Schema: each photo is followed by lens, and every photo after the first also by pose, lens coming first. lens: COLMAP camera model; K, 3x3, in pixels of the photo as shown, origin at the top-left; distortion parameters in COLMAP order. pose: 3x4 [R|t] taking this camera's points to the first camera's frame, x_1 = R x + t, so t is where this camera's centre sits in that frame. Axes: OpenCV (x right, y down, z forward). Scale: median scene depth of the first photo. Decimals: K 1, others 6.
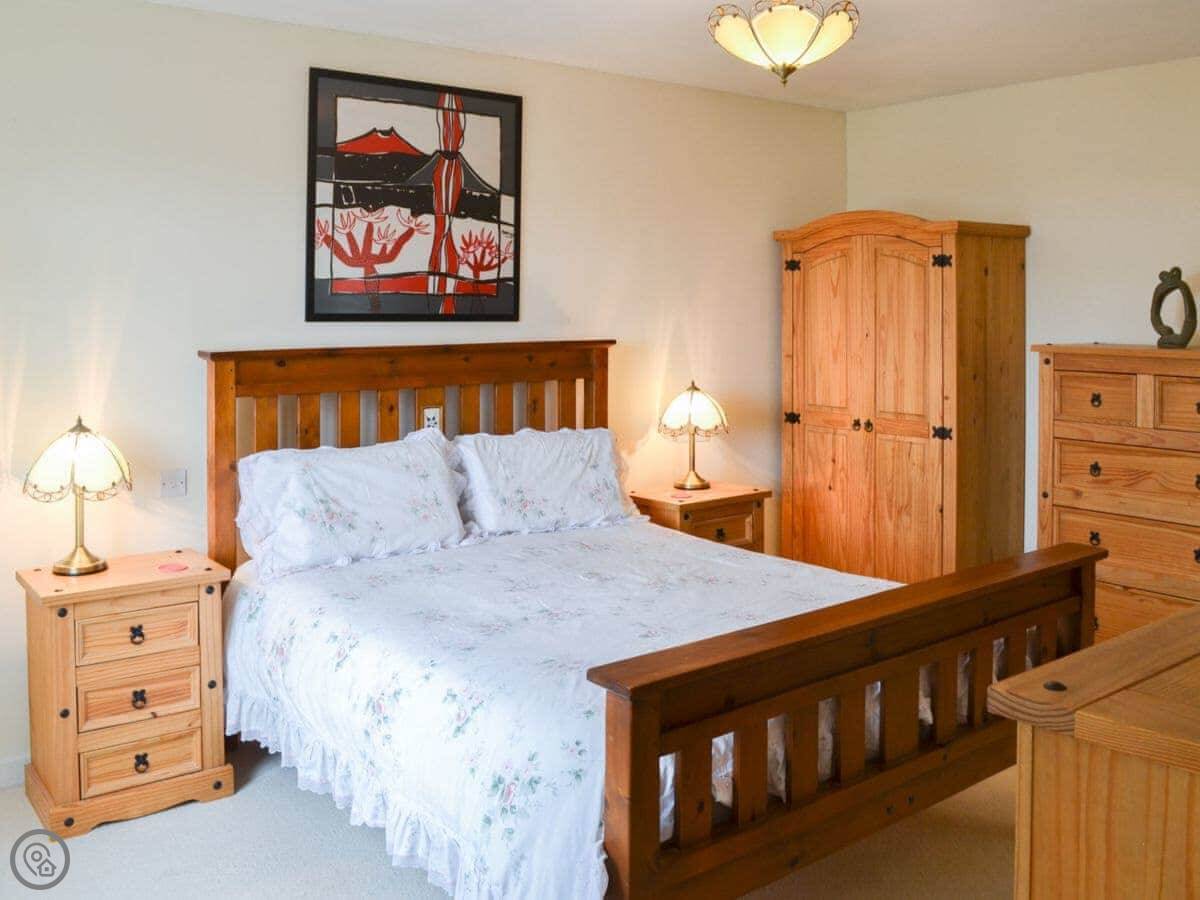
lens RADIAL K [[1067.6, 0, 598.6], [0, 1067.6, 450.6], [0, 0, 1]] dist [-0.029933, -0.051560]
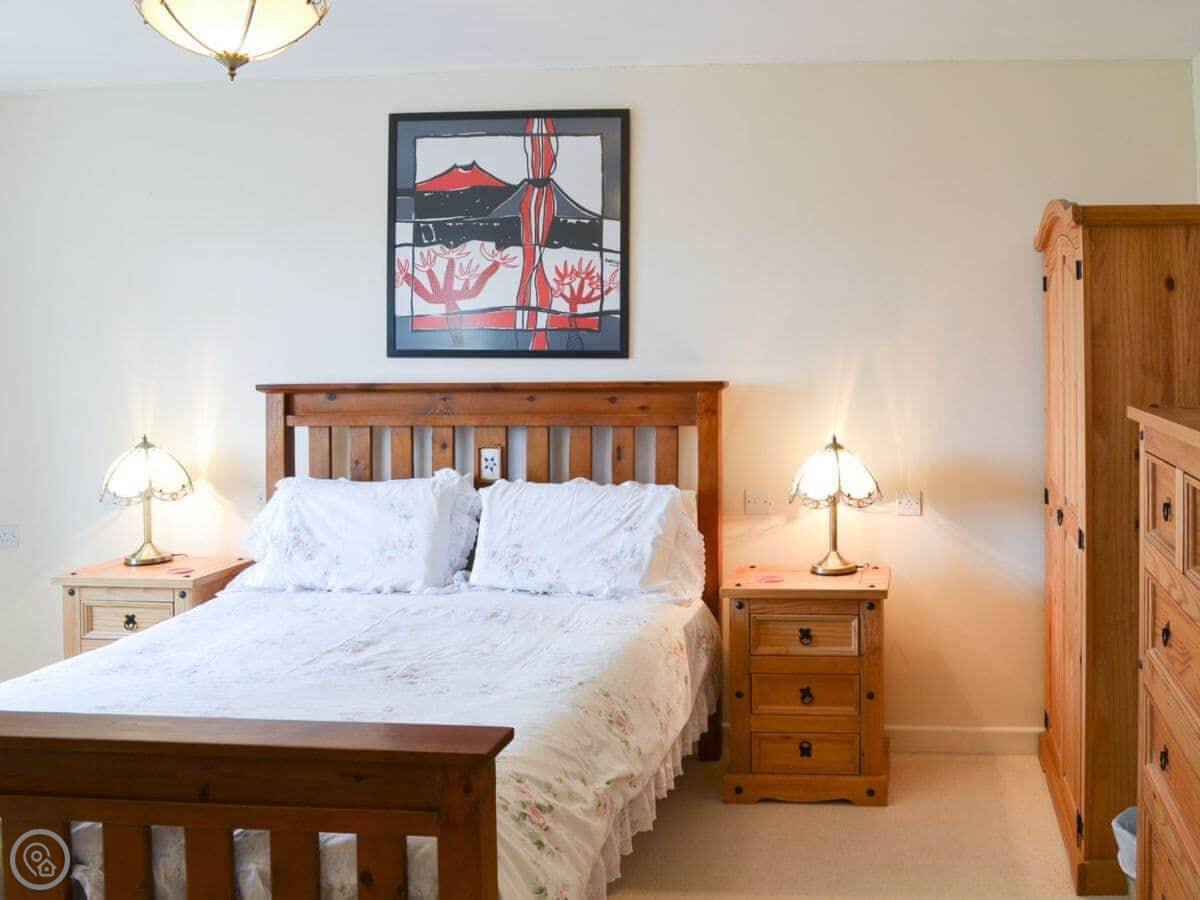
lens RADIAL K [[1067.6, 0, 599.4], [0, 1067.6, 448.5], [0, 0, 1]] dist [-0.029933, -0.051560]
pose [[0.744968, 0.066603, -0.663767, 0.551676], [-0.084228, 0.996432, 0.005451, -0.052962], [0.661761, 0.051847, 0.747920, 0.345208]]
